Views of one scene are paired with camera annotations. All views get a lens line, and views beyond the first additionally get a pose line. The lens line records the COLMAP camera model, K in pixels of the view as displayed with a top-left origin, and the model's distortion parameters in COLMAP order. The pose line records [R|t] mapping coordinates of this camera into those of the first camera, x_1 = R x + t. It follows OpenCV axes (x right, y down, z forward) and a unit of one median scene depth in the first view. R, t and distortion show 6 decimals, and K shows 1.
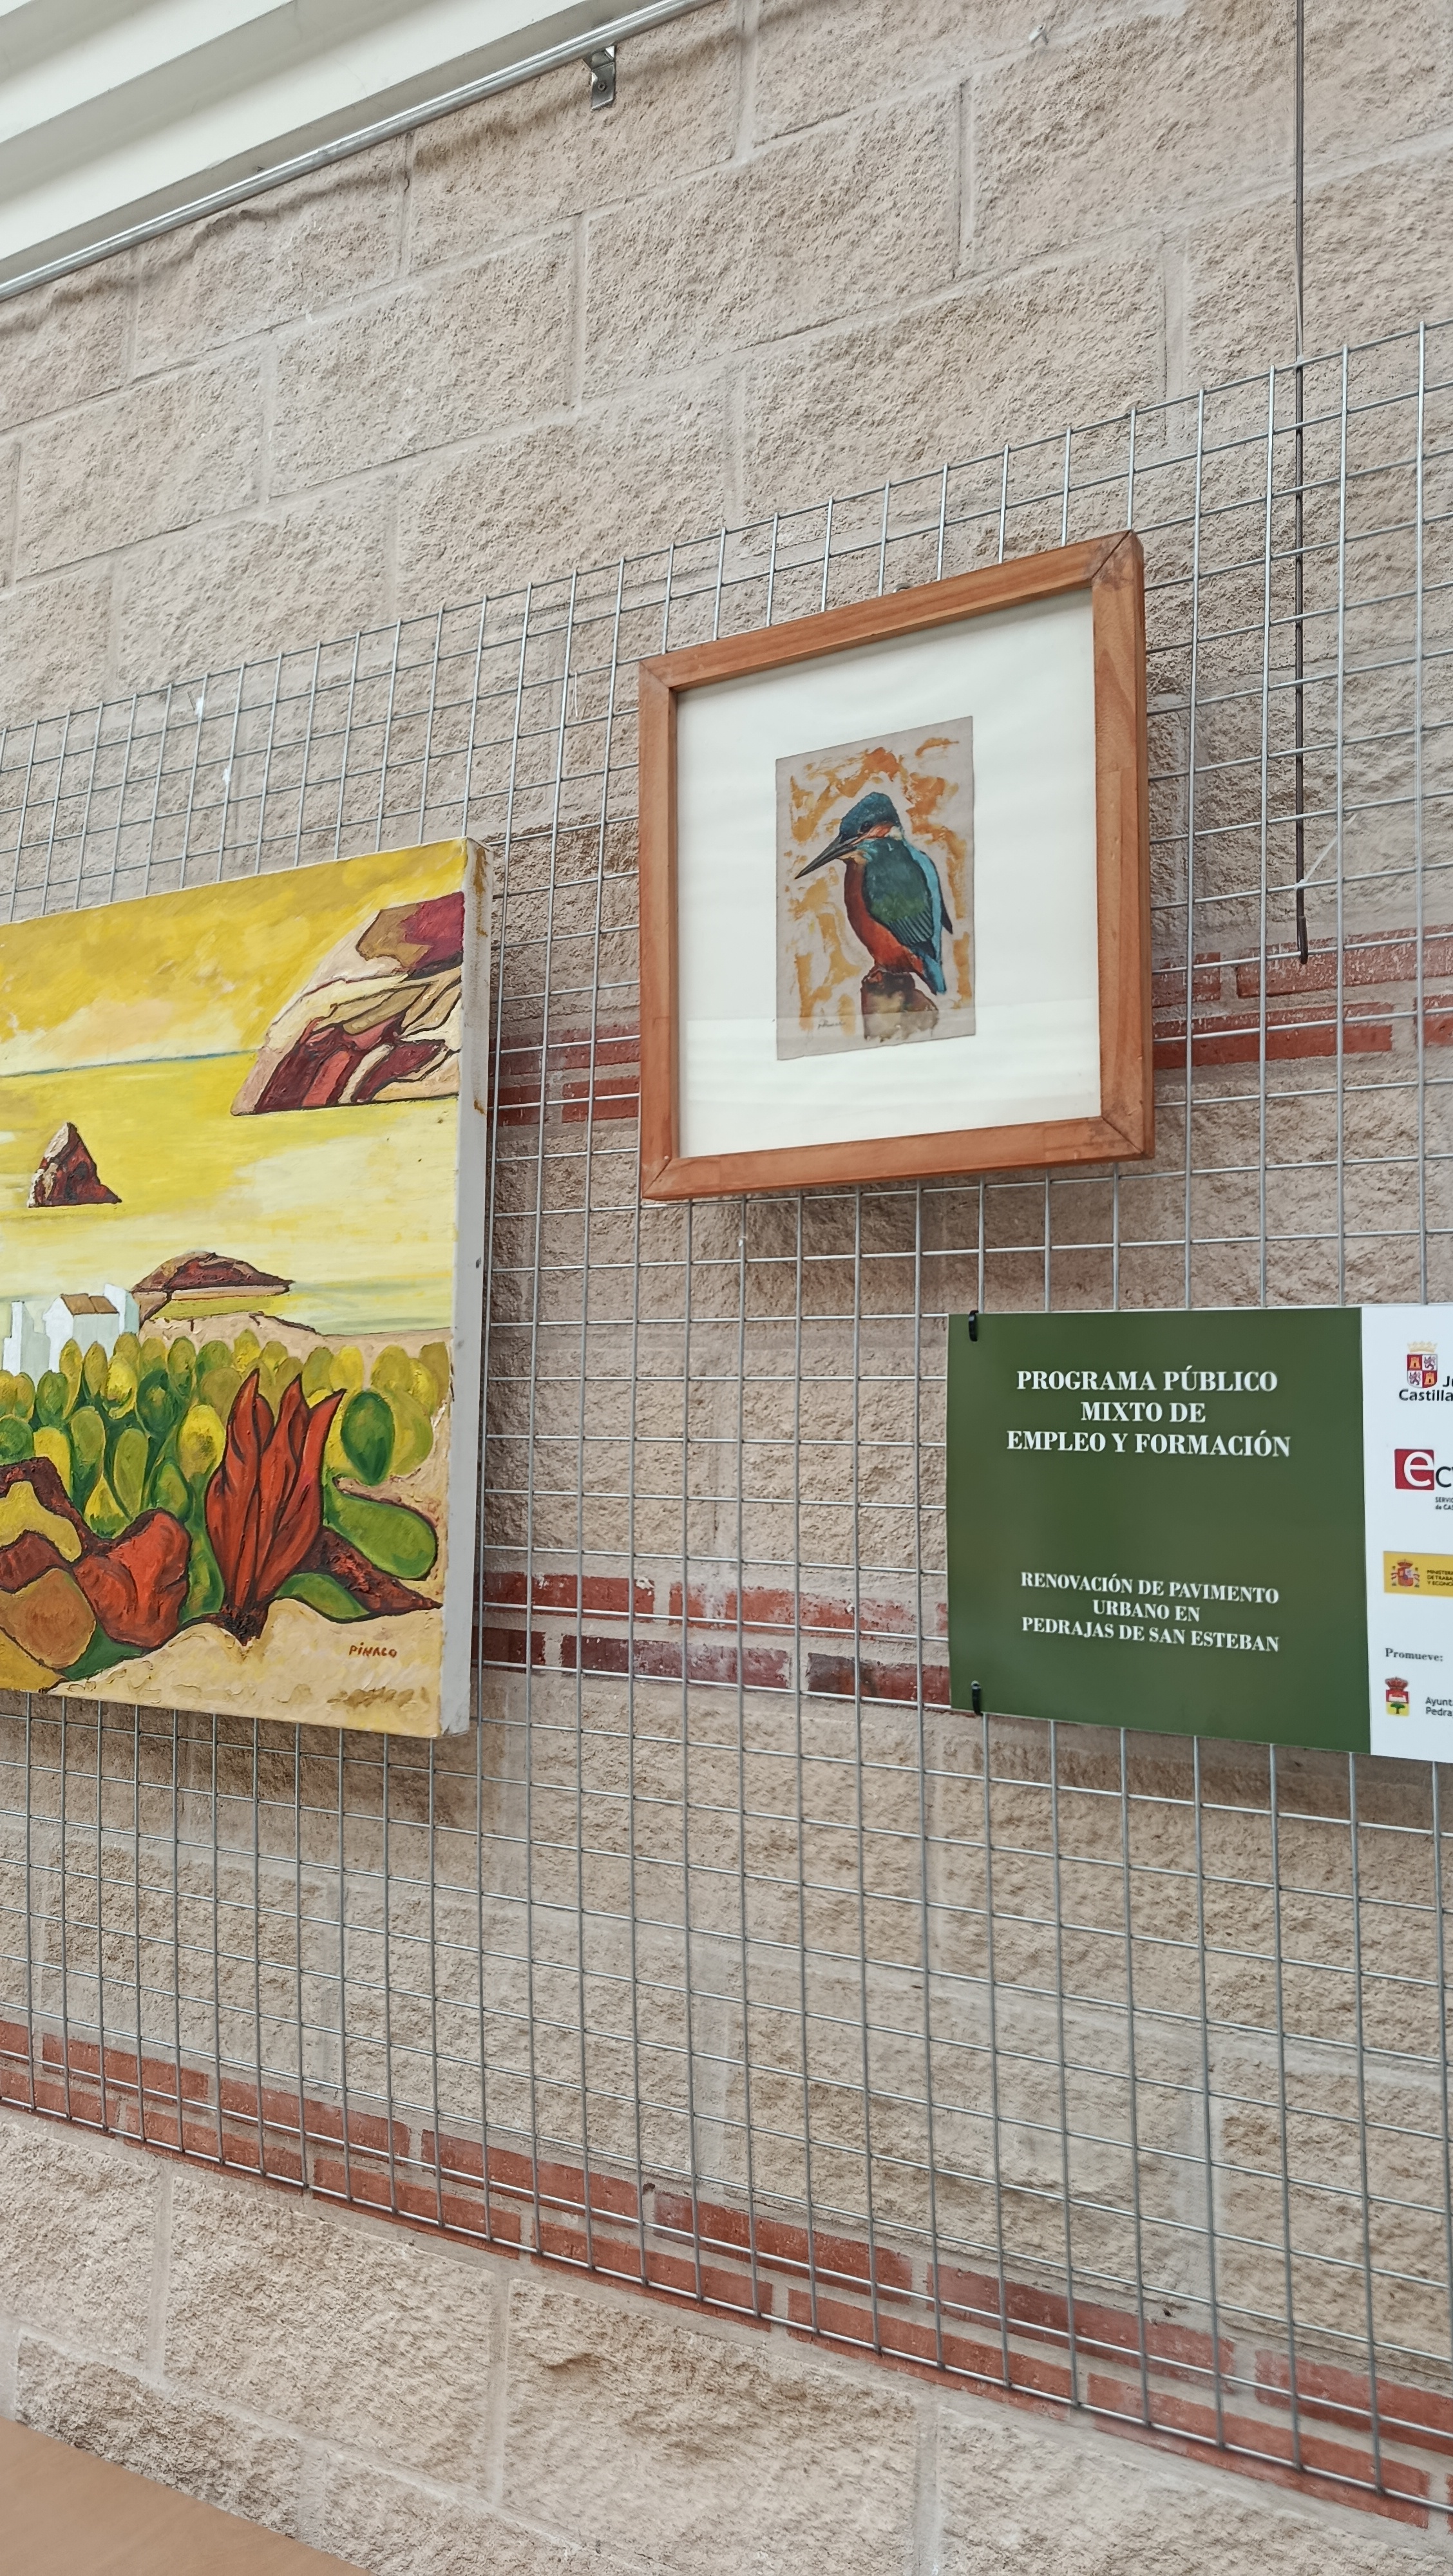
lens RADIAL K [[1784.0, 0, 726.5], [0, 1784.0, 1288.0], [0, 0, 1]] dist [0.111658, -0.188725]
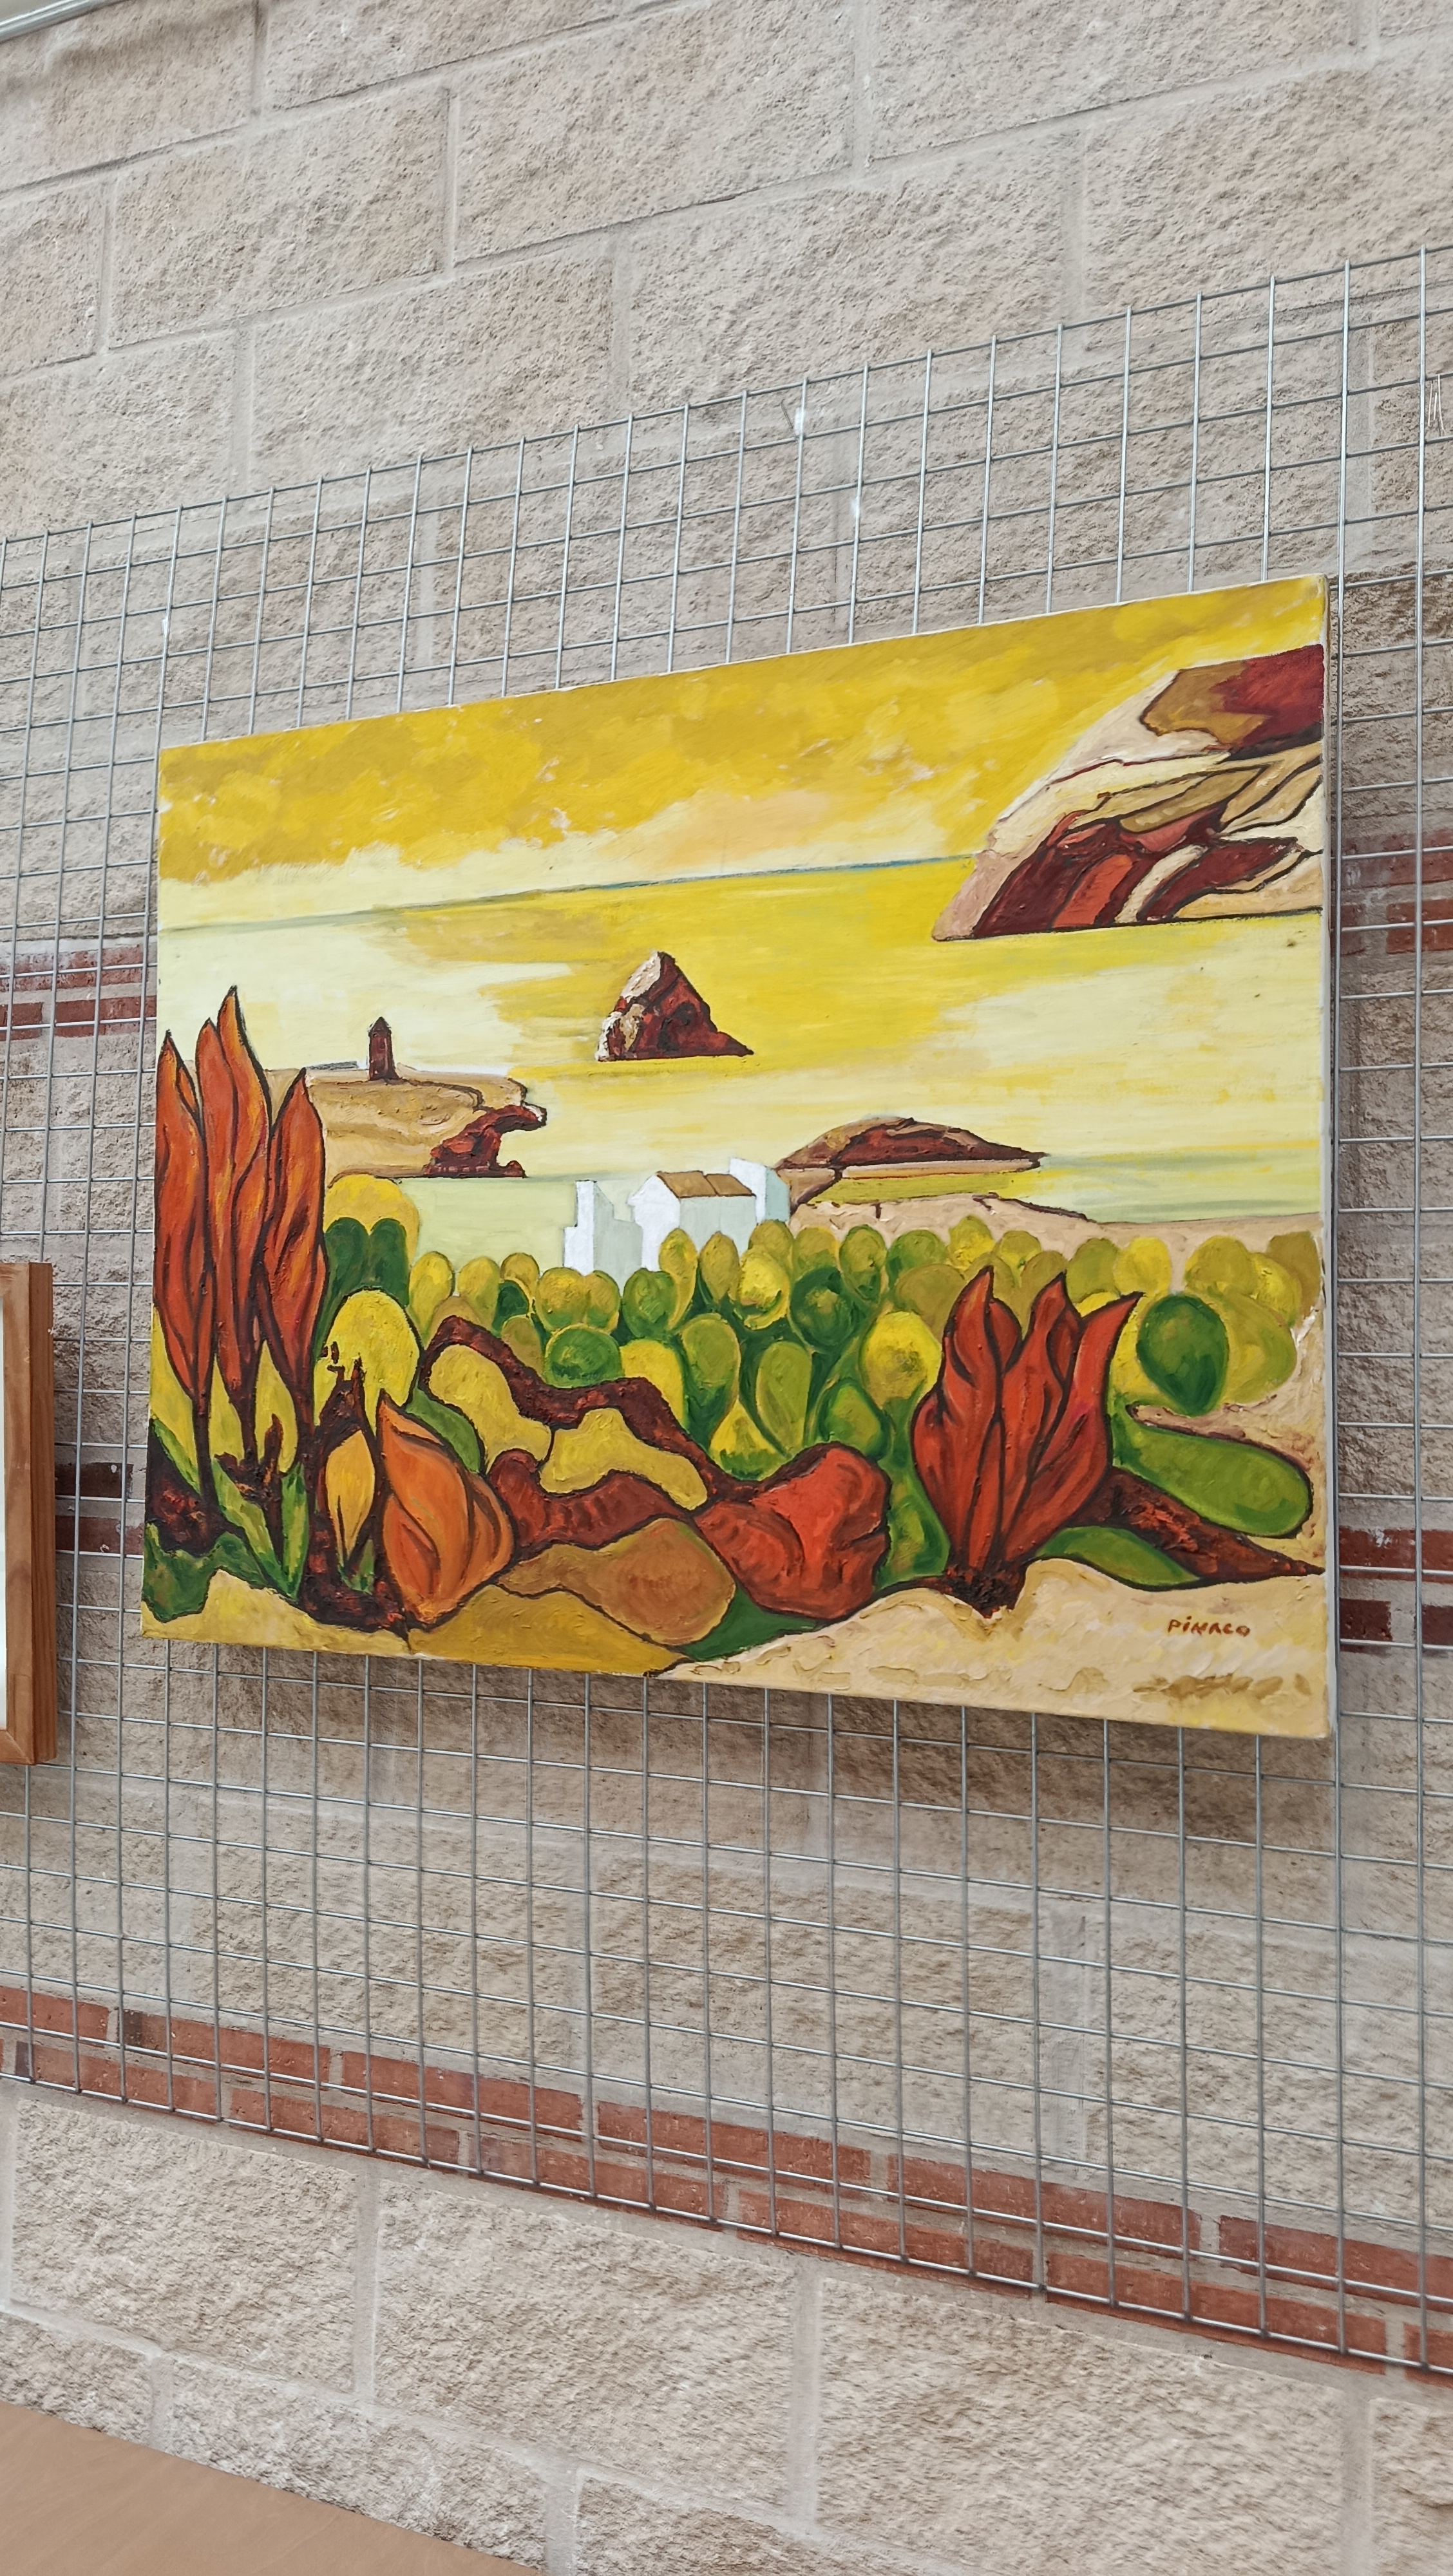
lens RADIAL K [[1686.8, 0, 756.1], [0, 1686.8, 1289.8], [0, 0, 1]] dist [0.109825, -0.139136]
pose [[0.988966, 0.005698, 0.148031, -0.471590], [-0.011977, 0.999064, 0.041562, 0.025943], [-0.147656, -0.042876, 0.988109, 0.287711]]
